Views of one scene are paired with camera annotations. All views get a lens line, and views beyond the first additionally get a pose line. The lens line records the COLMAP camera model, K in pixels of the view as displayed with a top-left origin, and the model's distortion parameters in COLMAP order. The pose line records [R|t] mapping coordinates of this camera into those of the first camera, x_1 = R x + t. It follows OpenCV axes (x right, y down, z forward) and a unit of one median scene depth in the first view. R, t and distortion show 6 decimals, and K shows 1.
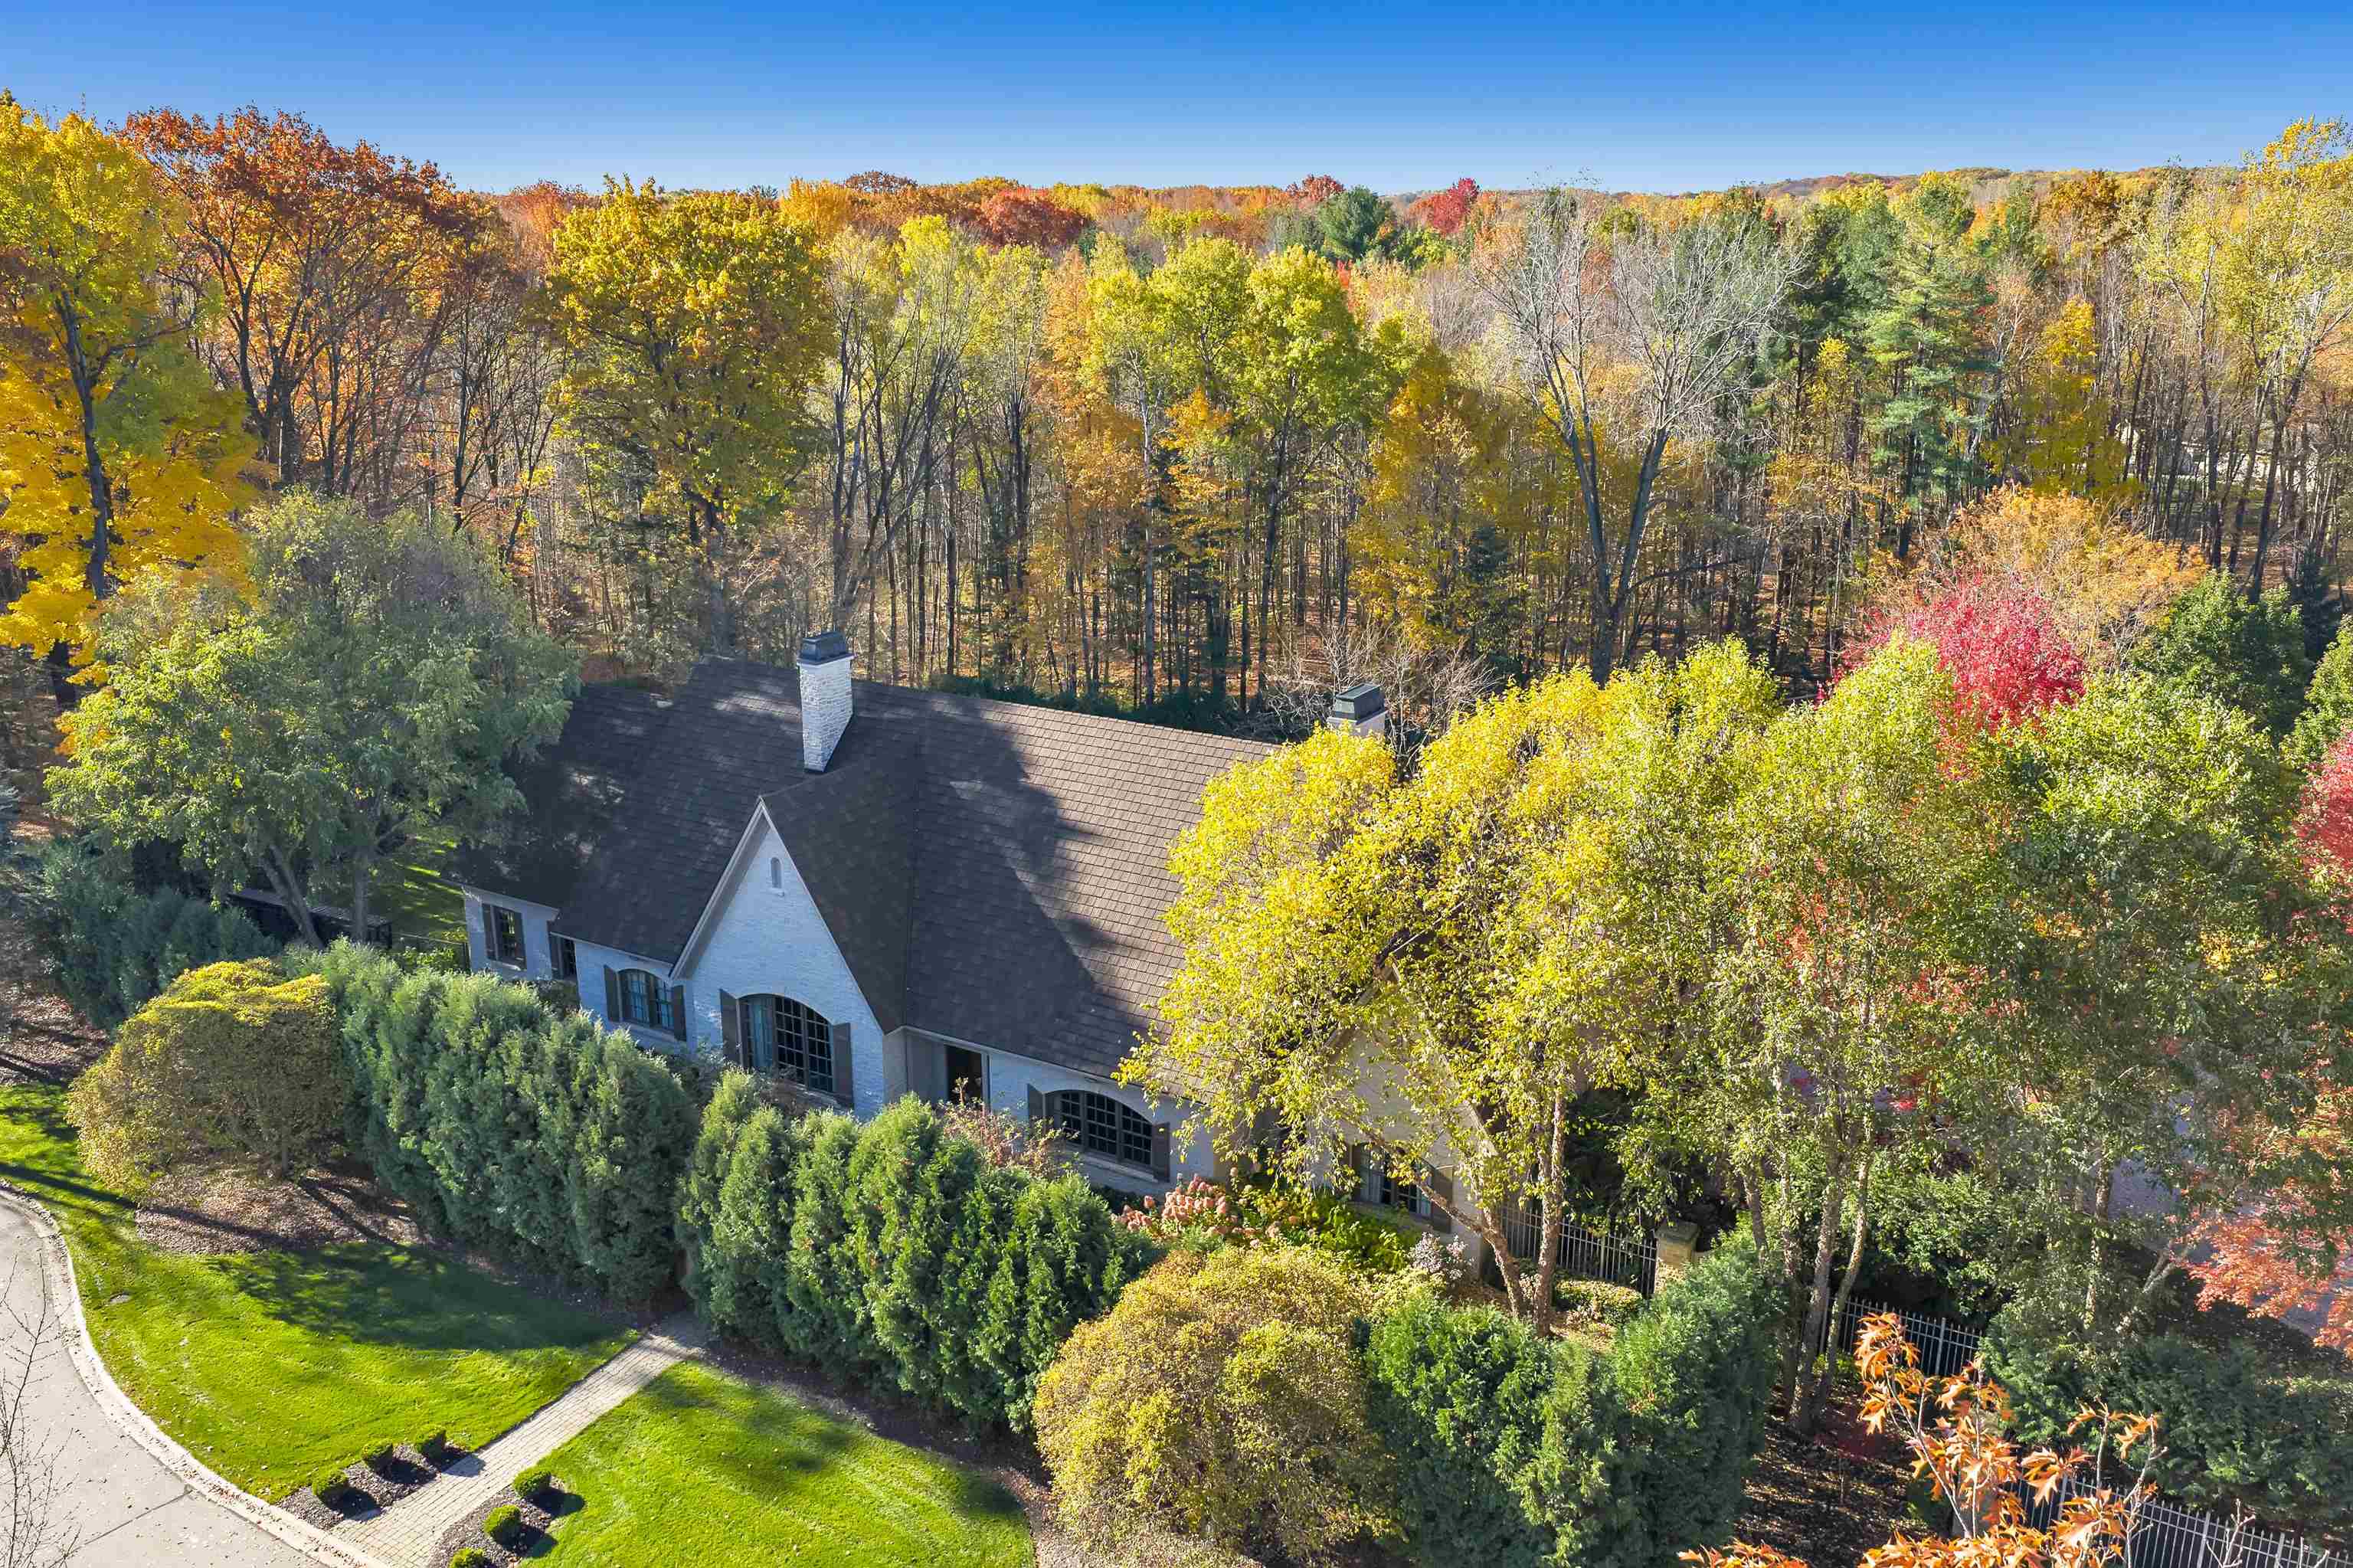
lens RADIAL K [[1915.0, 0, 1184.0], [0, 1915.0, 780.6], [0, 0, 1]] dist [0.011412, -0.021806]
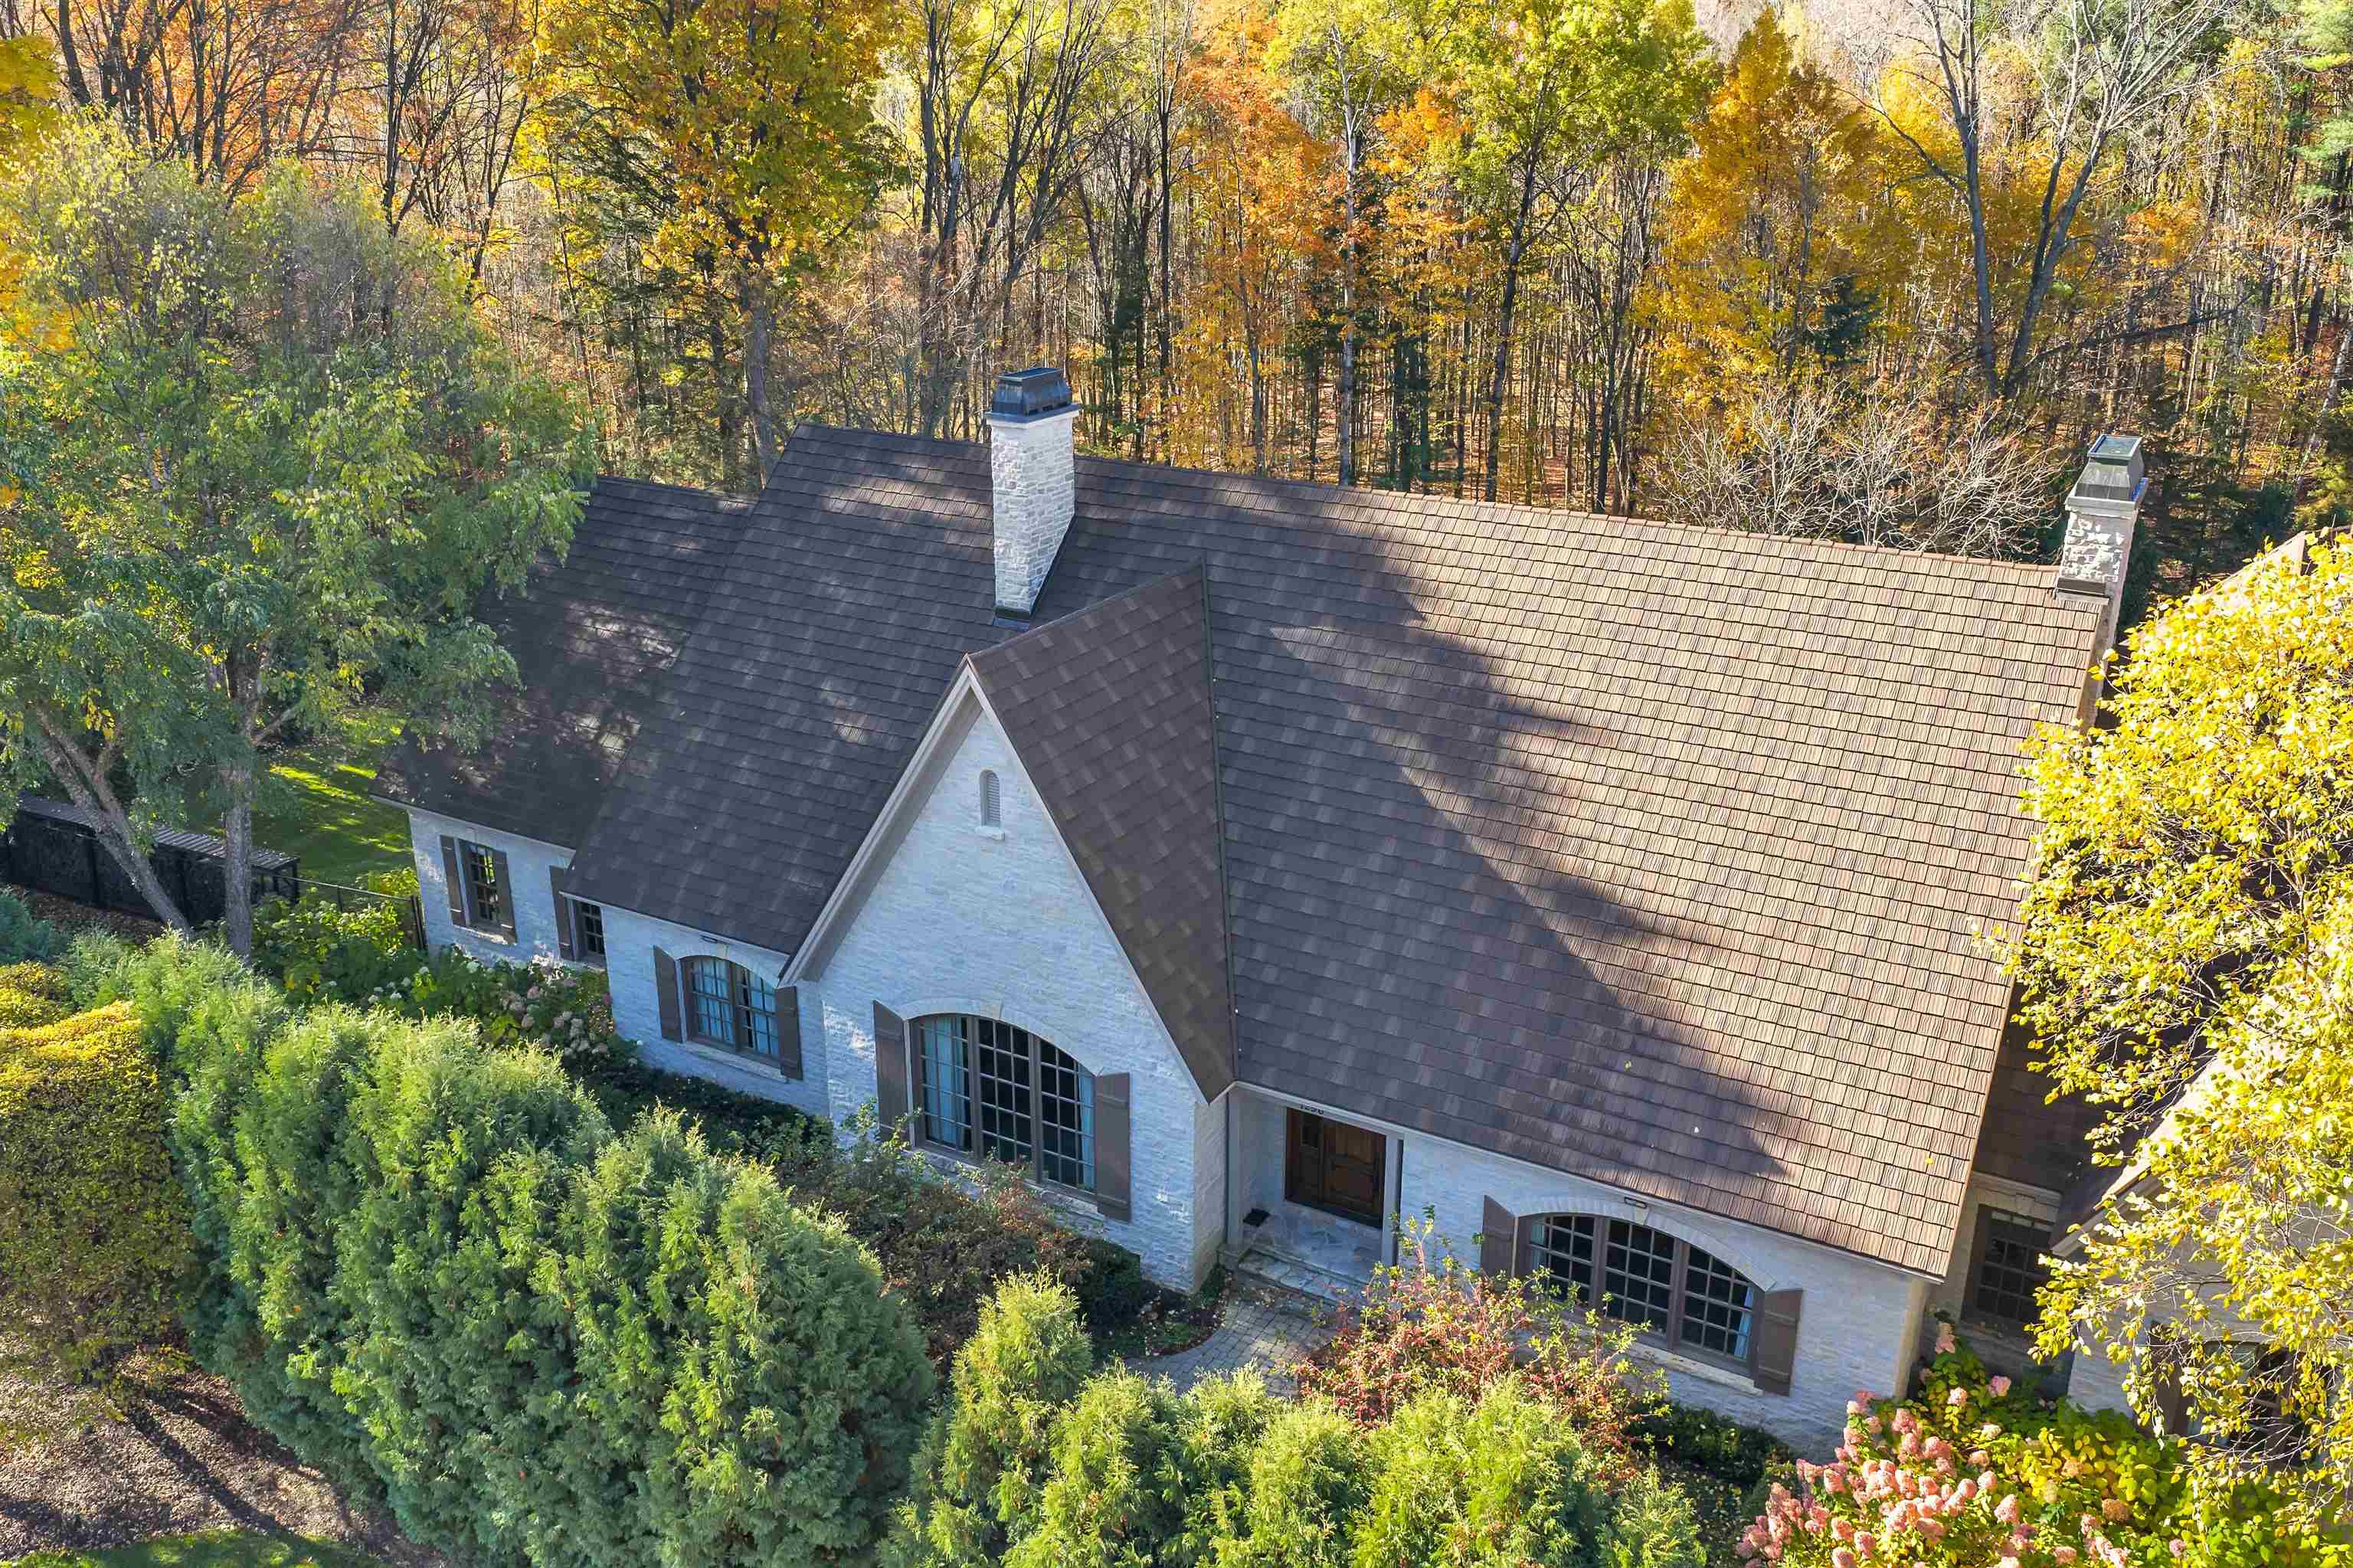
lens RADIAL K [[1915.0, 0, 1170.5], [0, 1915.0, 790.7], [0, 0, 1]] dist [0.011412, -0.021806]
pose [[0.999902, -0.004489, 0.013293, -0.170332], [0.003479, 0.997173, 0.075057, 0.006211], [-0.013593, -0.075003, 0.997091, 0.467332]]
